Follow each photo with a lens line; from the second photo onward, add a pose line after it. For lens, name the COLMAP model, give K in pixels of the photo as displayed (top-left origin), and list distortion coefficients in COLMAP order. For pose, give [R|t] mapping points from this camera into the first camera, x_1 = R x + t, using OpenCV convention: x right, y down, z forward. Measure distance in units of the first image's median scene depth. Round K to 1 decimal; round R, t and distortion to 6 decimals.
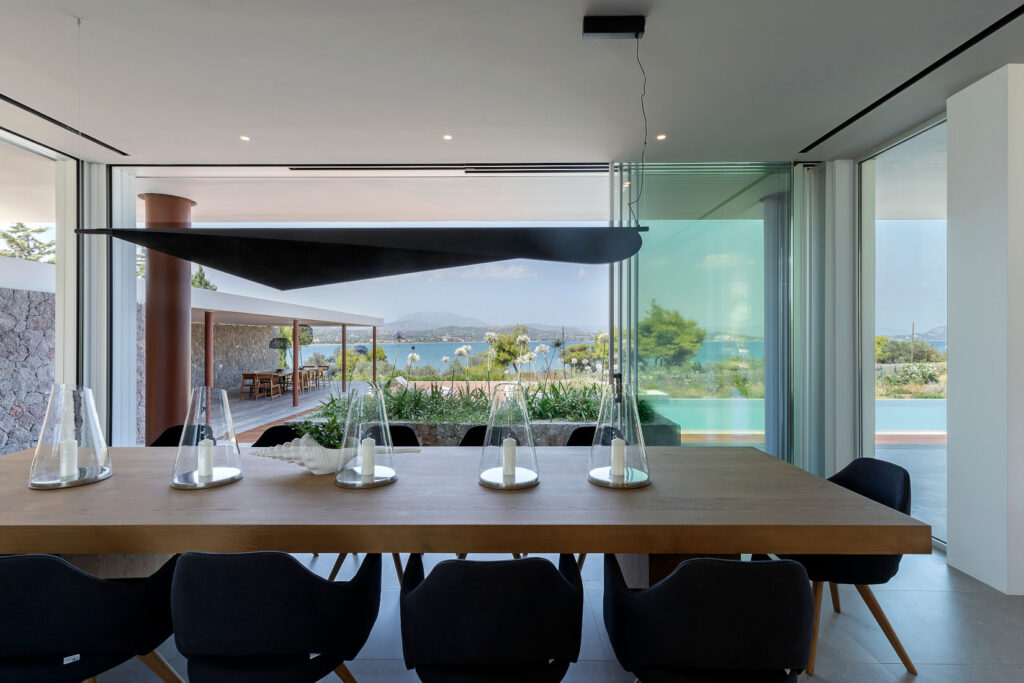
lens RADIAL K [[478.9, 0, 510.6], [0, 478.9, 332.6], [0, 0, 1]] dist [0.000624, 0.000058]
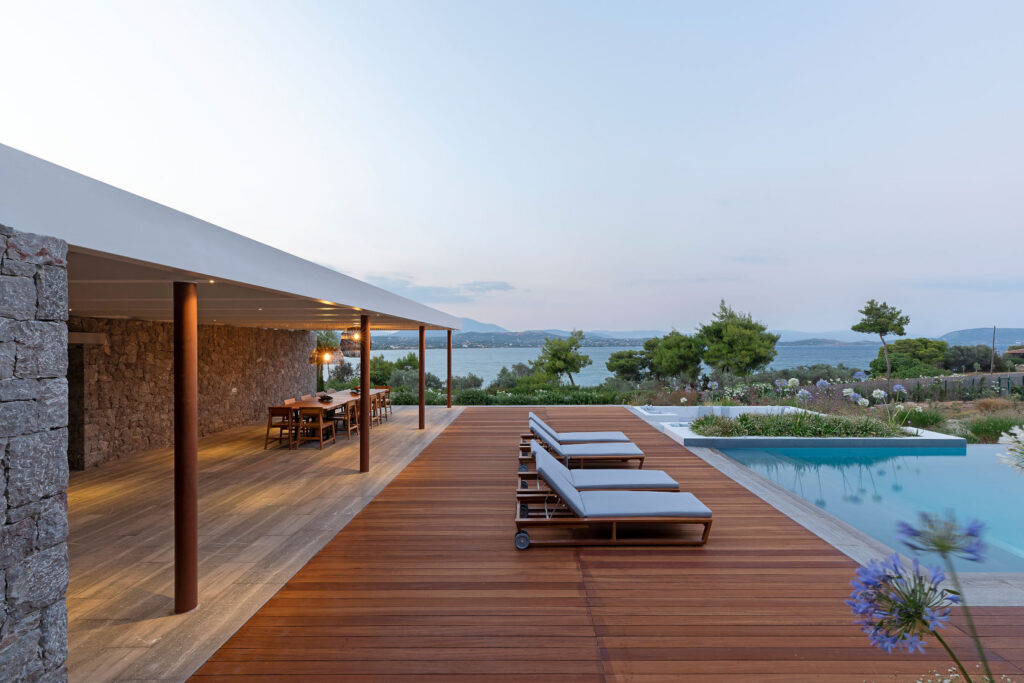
lens RADIAL K [[482.2, 0, 537.0], [0, 482.2, 339.2], [0, 0, 1]] dist [0.001835, 0.000339]
pose [[0.999981, -0.001353, 0.006010, -0.167198], [0.001332, 0.999993, 0.003418, -0.002094], [-0.006014, -0.003410, 0.999976, 0.290462]]
